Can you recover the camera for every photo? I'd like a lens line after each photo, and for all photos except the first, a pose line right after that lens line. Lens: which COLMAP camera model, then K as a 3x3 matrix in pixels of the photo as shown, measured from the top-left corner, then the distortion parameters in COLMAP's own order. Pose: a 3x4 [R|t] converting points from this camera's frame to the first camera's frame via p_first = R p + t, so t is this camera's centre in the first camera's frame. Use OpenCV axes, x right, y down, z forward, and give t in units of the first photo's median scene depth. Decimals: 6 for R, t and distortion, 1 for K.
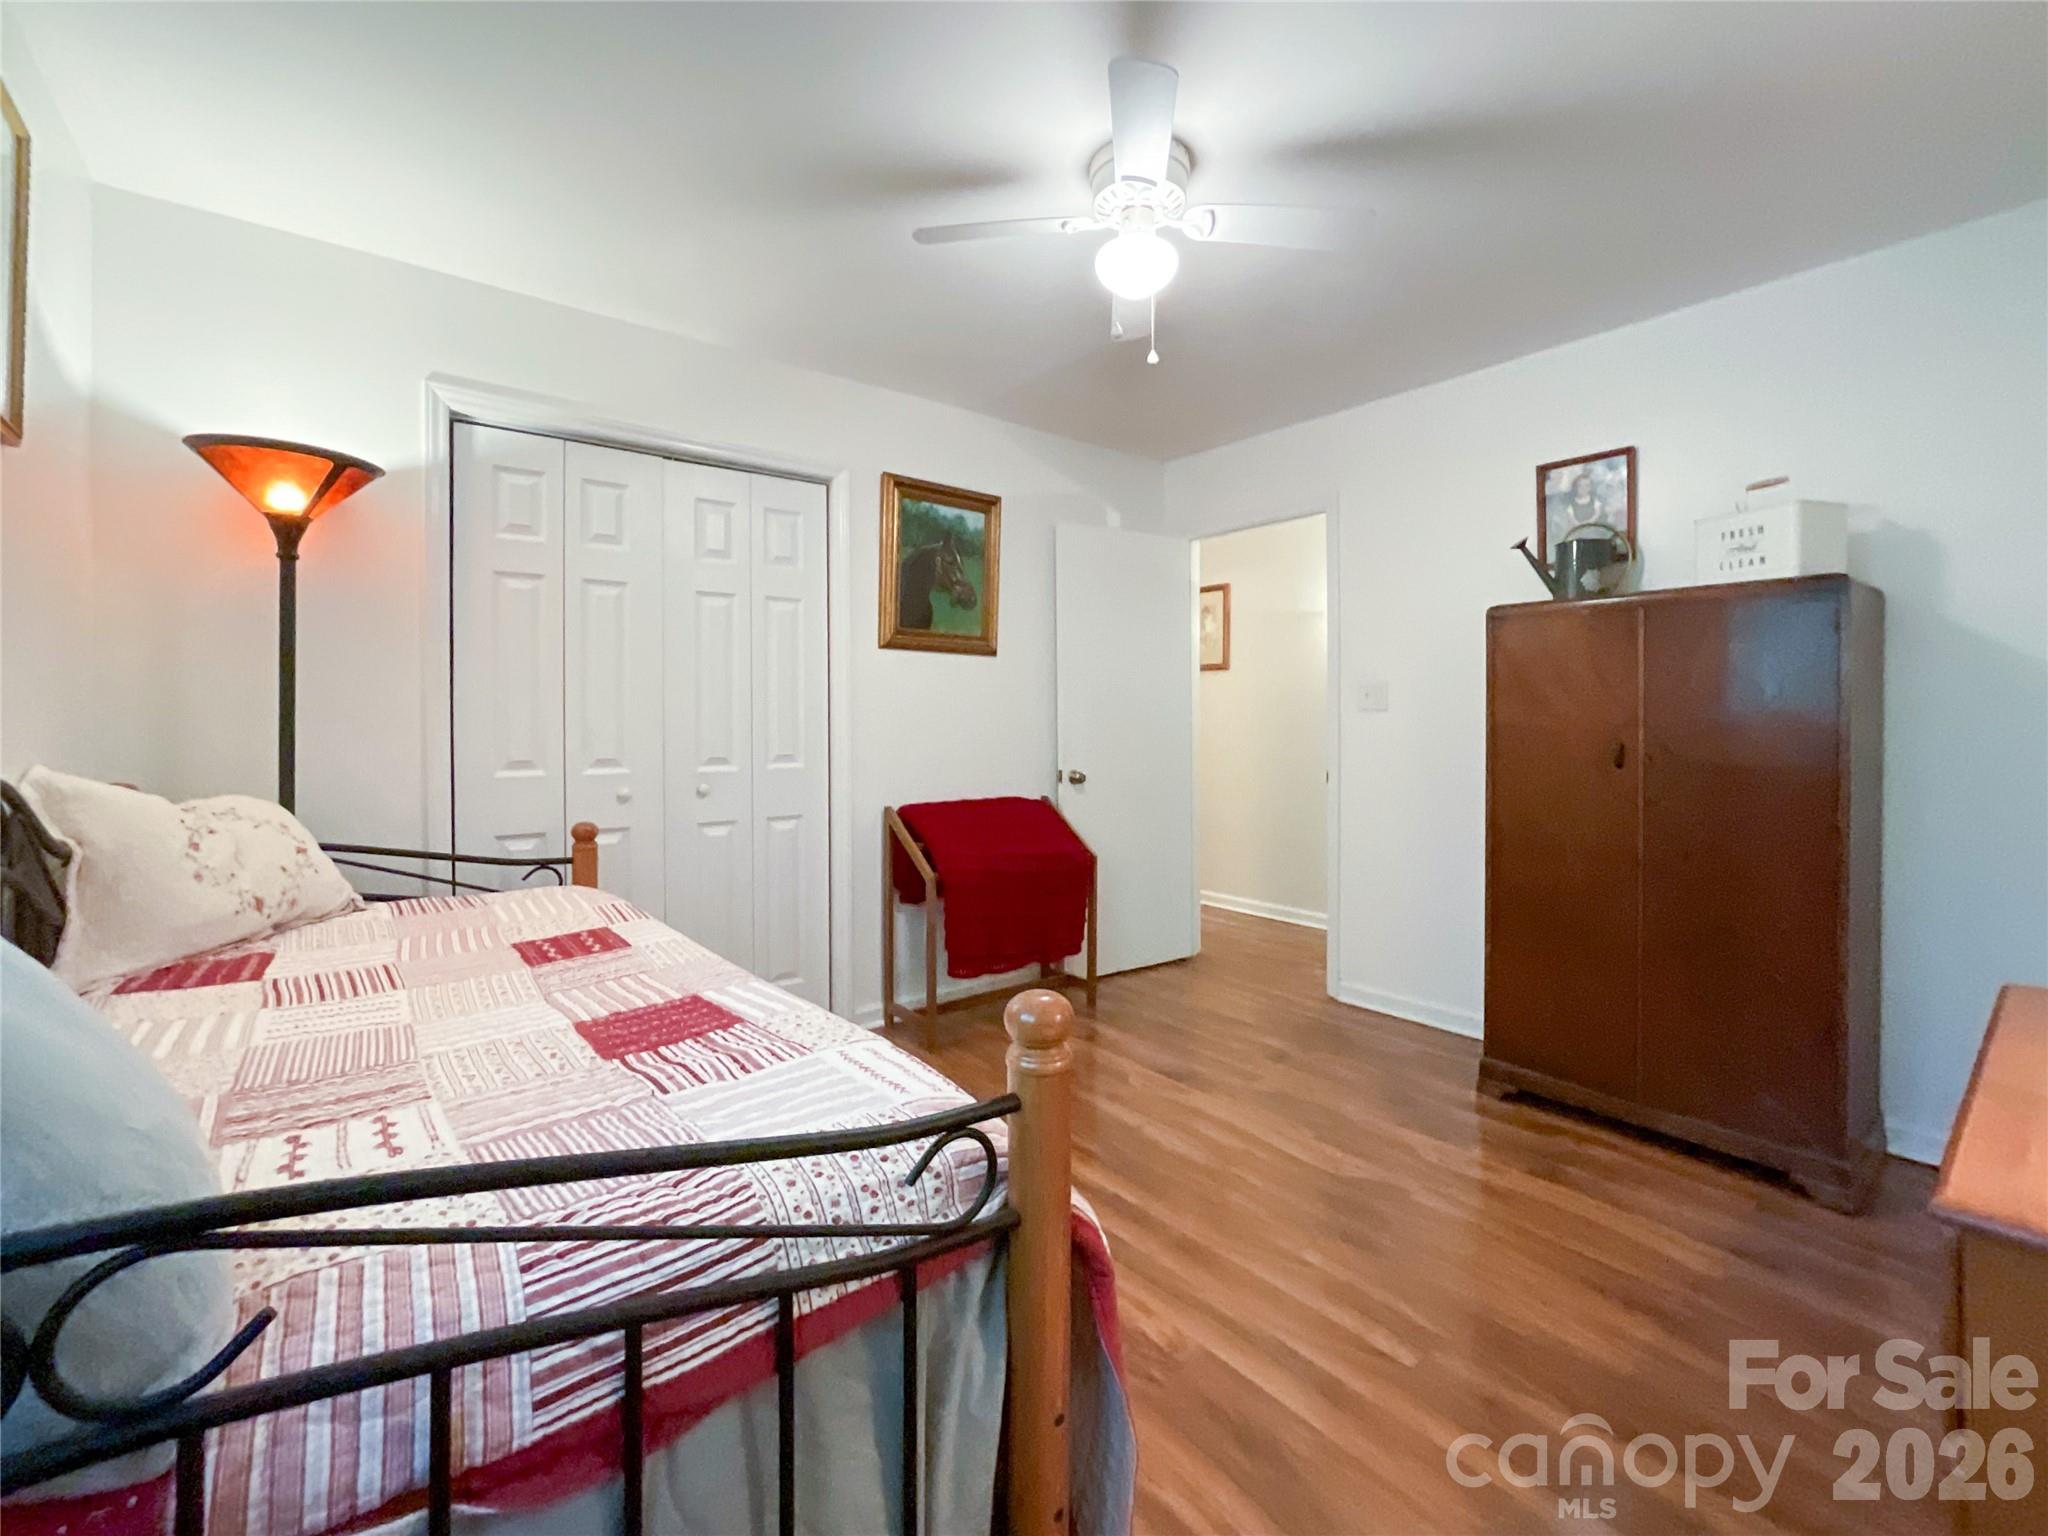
lens RADIAL K [[880.3, 0, 1007.9], [0, 880.3, 720.2], [0, 0, 1]] dist [-0.004291, -0.000431]
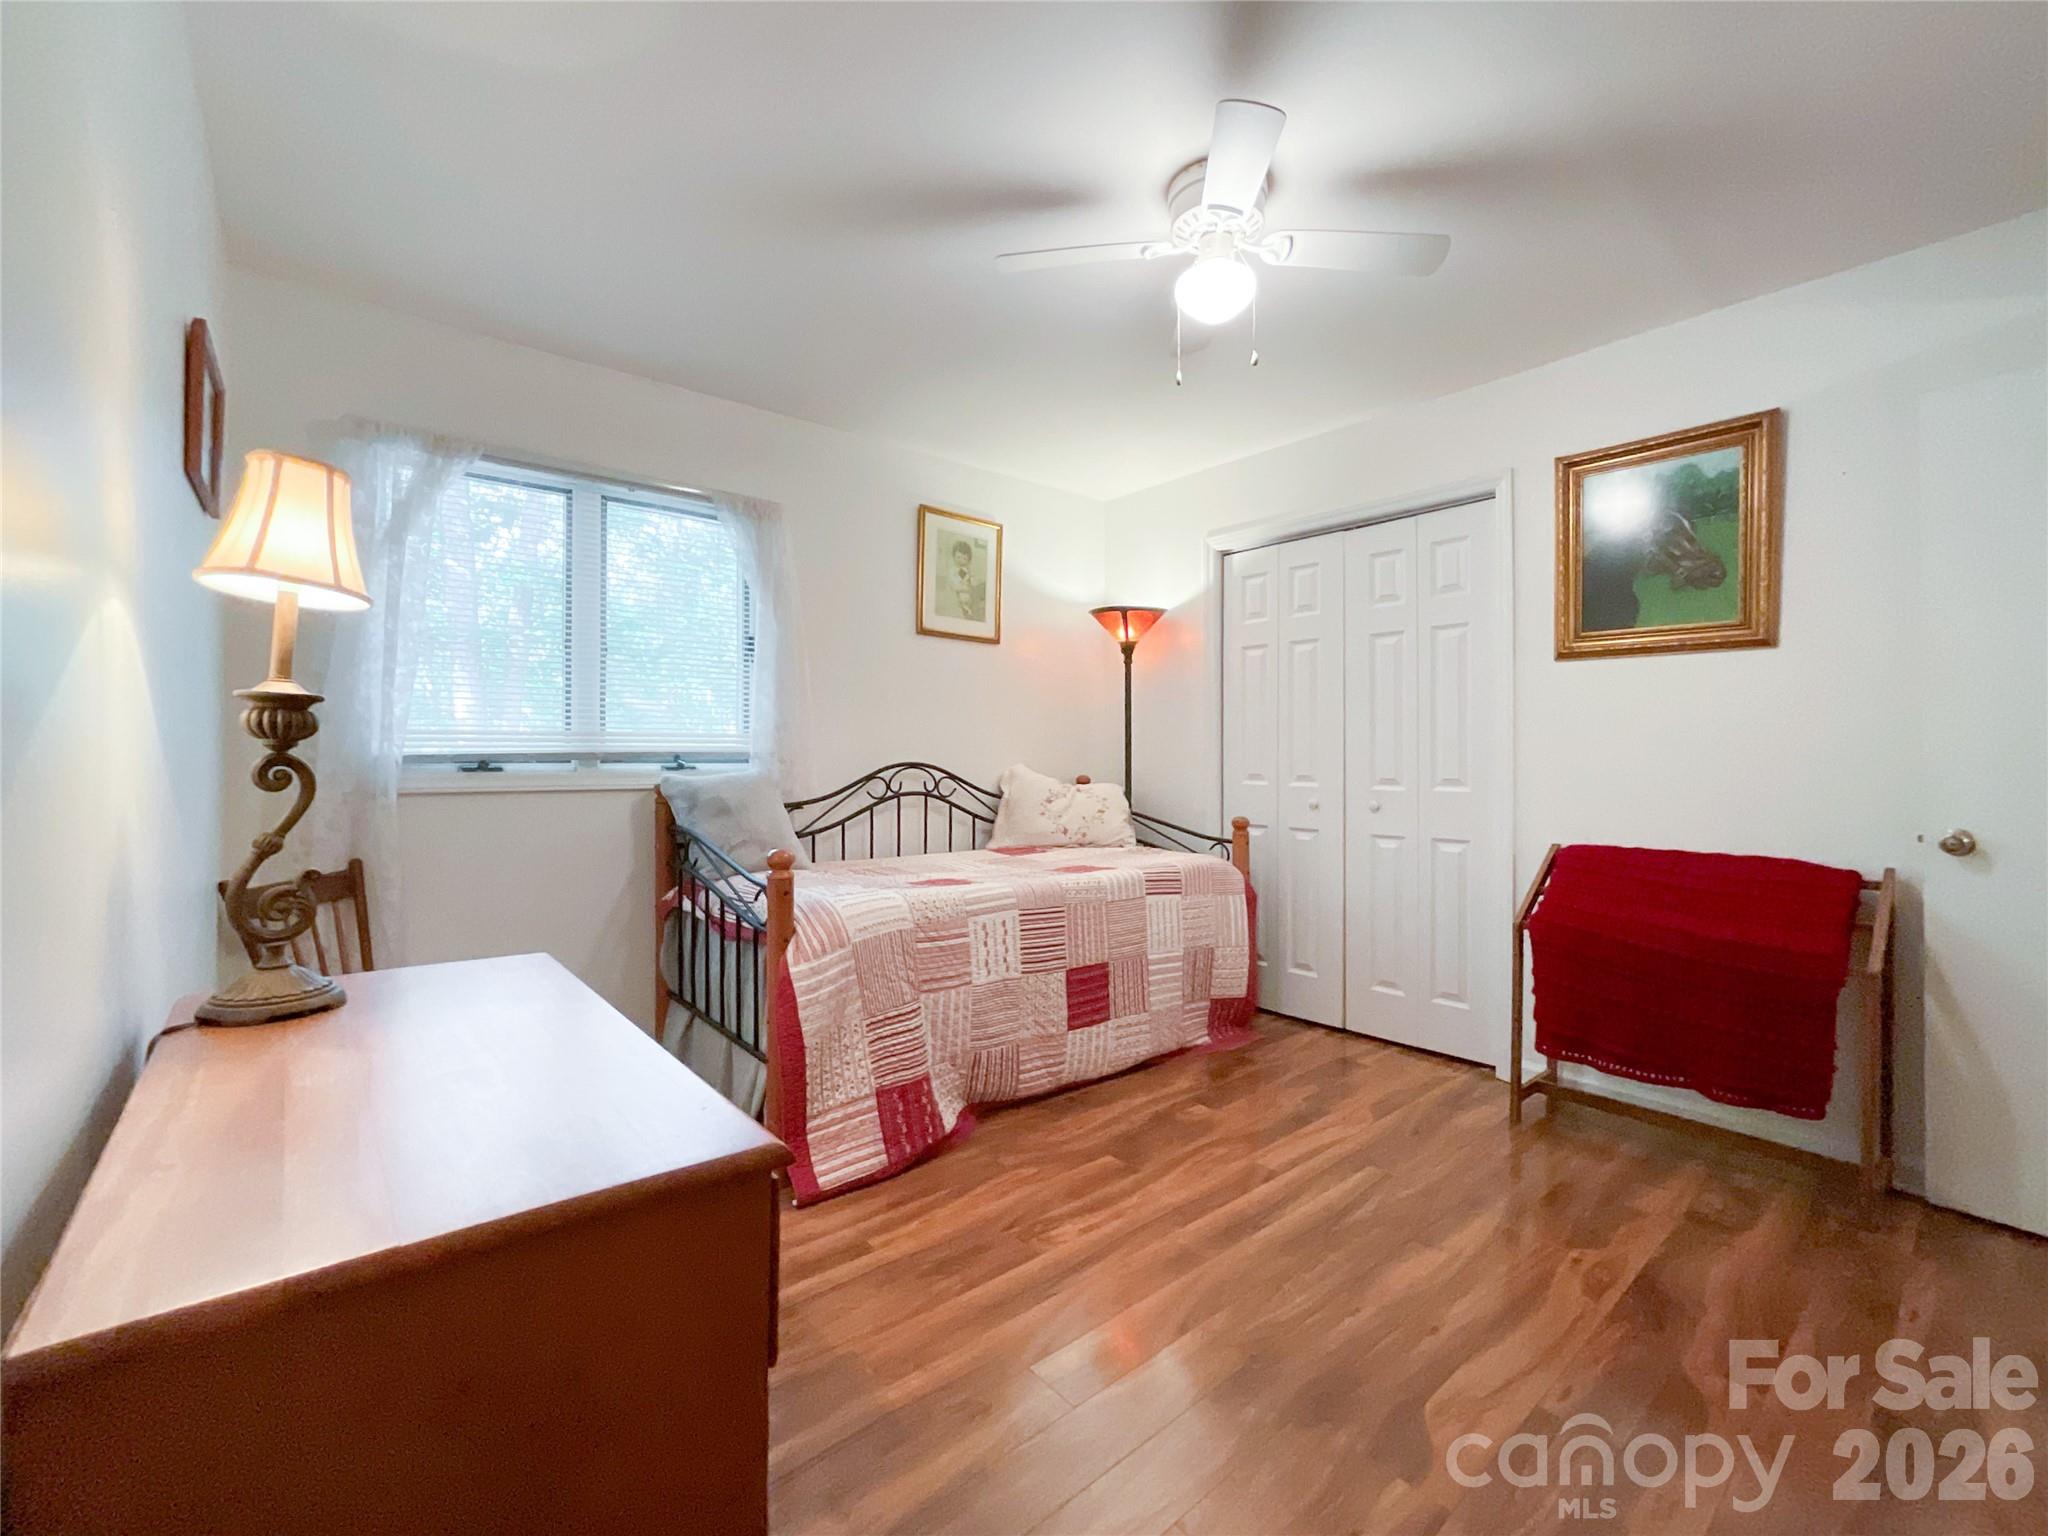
lens RADIAL K [[868.9, 0, 1029.2], [0, 868.9, 761.8], [0, 0, 1]] dist [-0.002818, 0.000092]
pose [[0.031119, 0.004571, -0.999505, 0.738973], [-0.005172, 0.999977, 0.004412, 0.017552], [0.999502, 0.005033, 0.031142, 0.487362]]
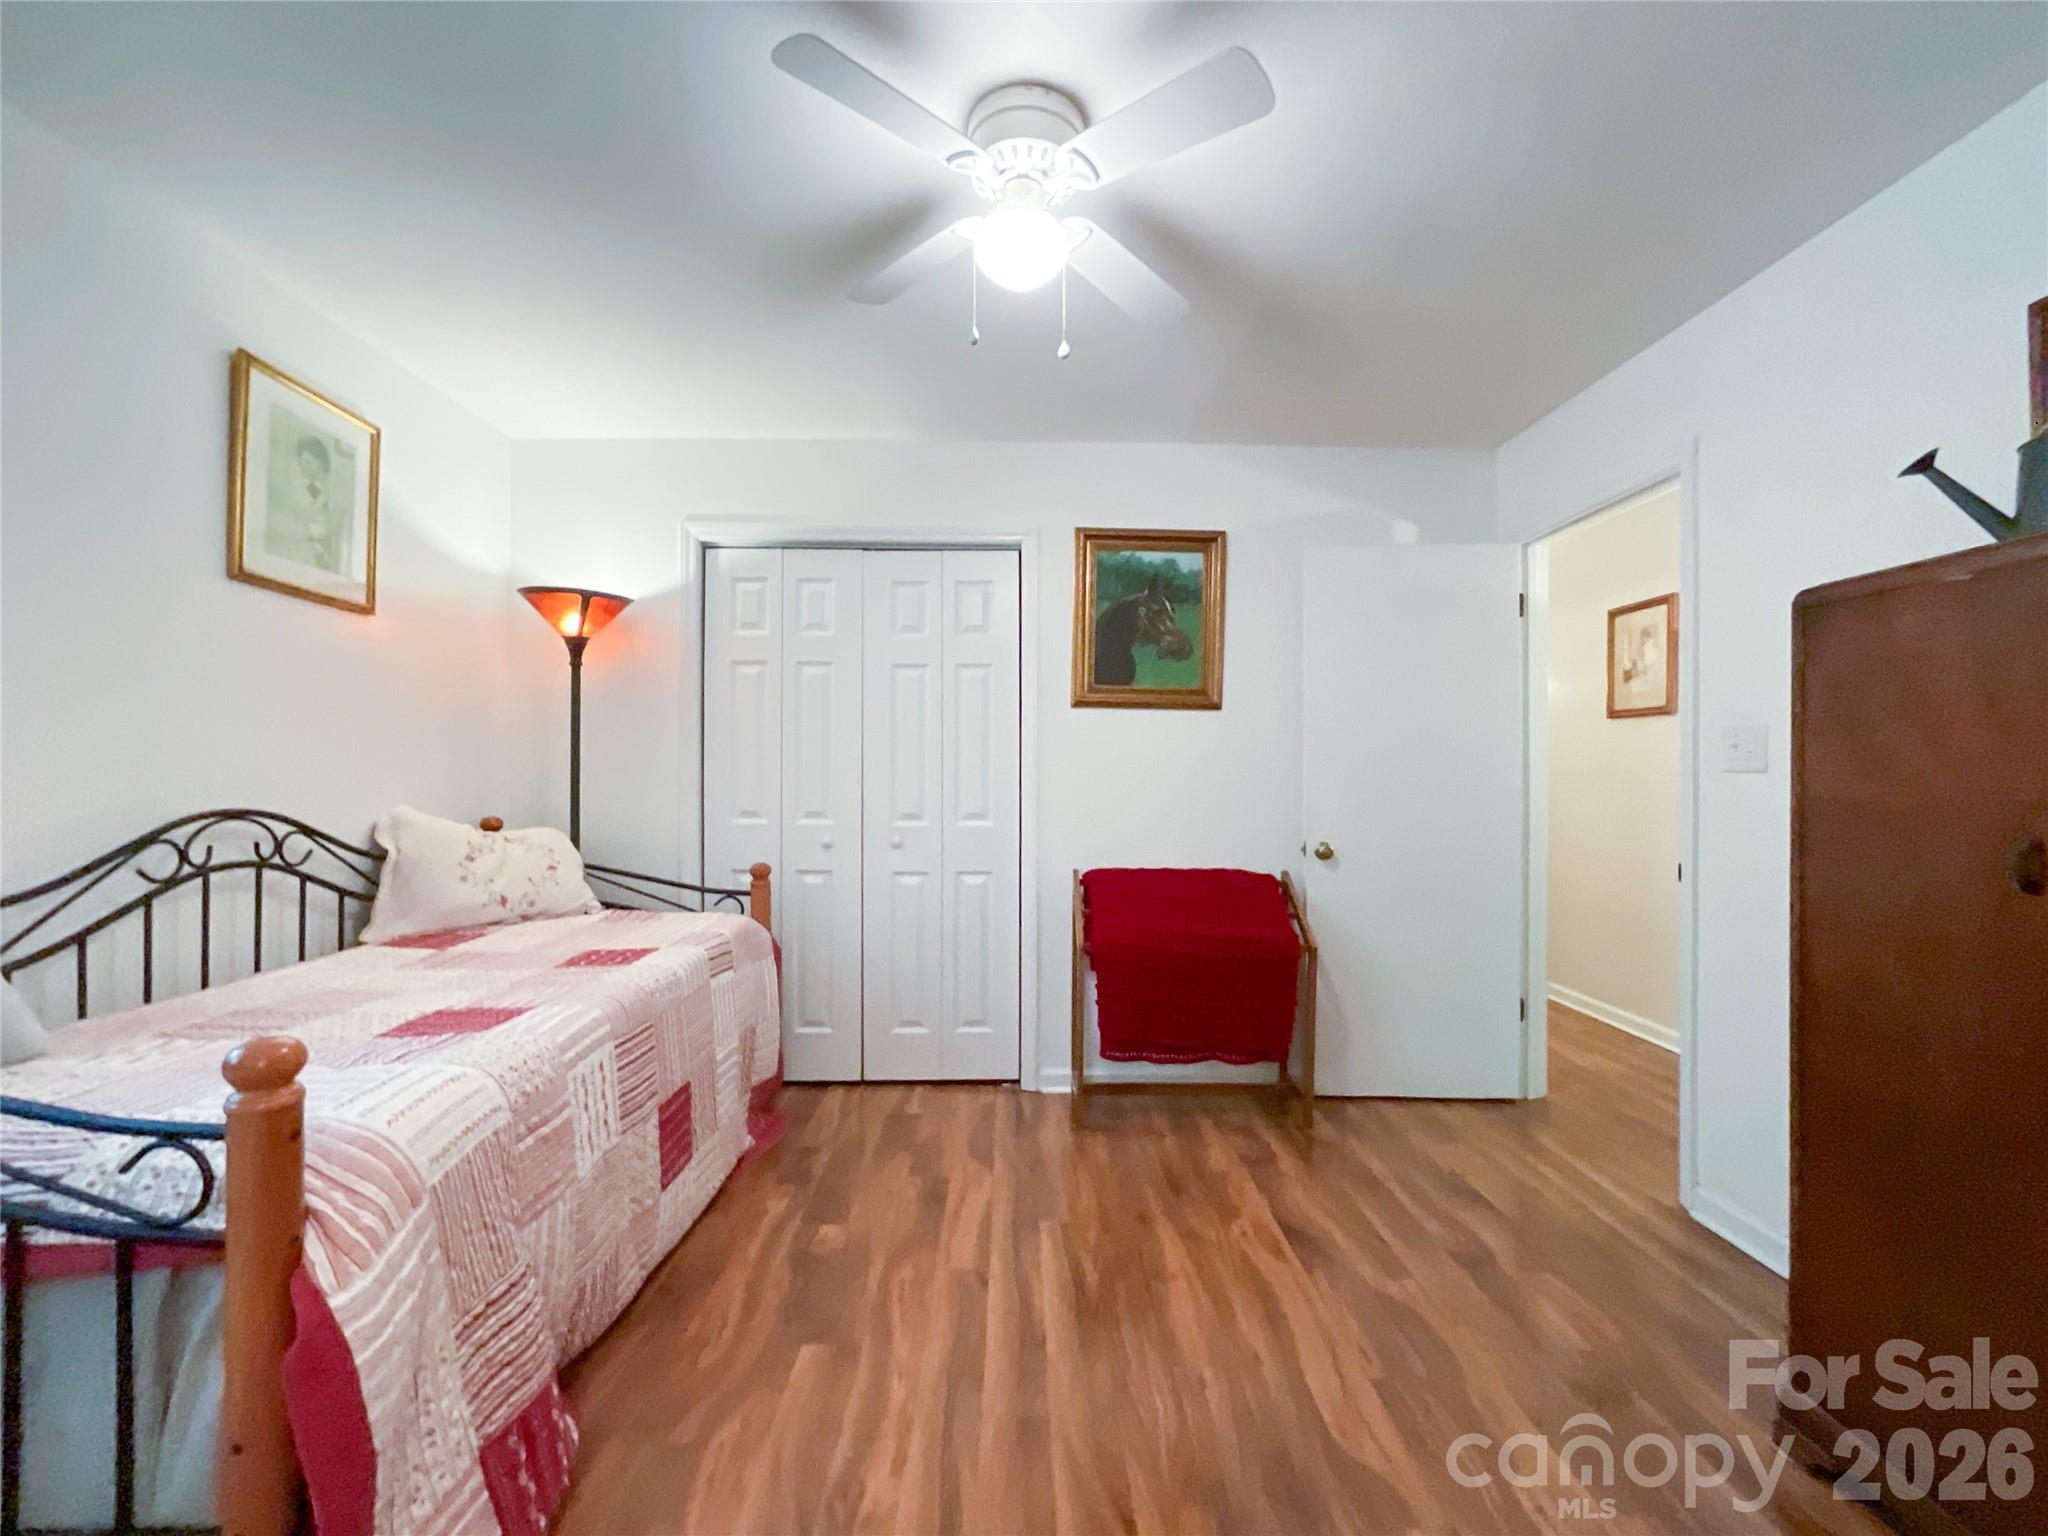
lens RADIAL K [[858.0, 0, 1023.6], [0, 858.0, 775.3], [0, 0, 1]] dist [-0.023934, 0.013325]
pose [[0.792562, 0.003778, -0.609779, 0.421566], [-0.007333, 0.999968, -0.003336, -0.002976], [0.609747, 0.007116, 0.792564, 0.225609]]
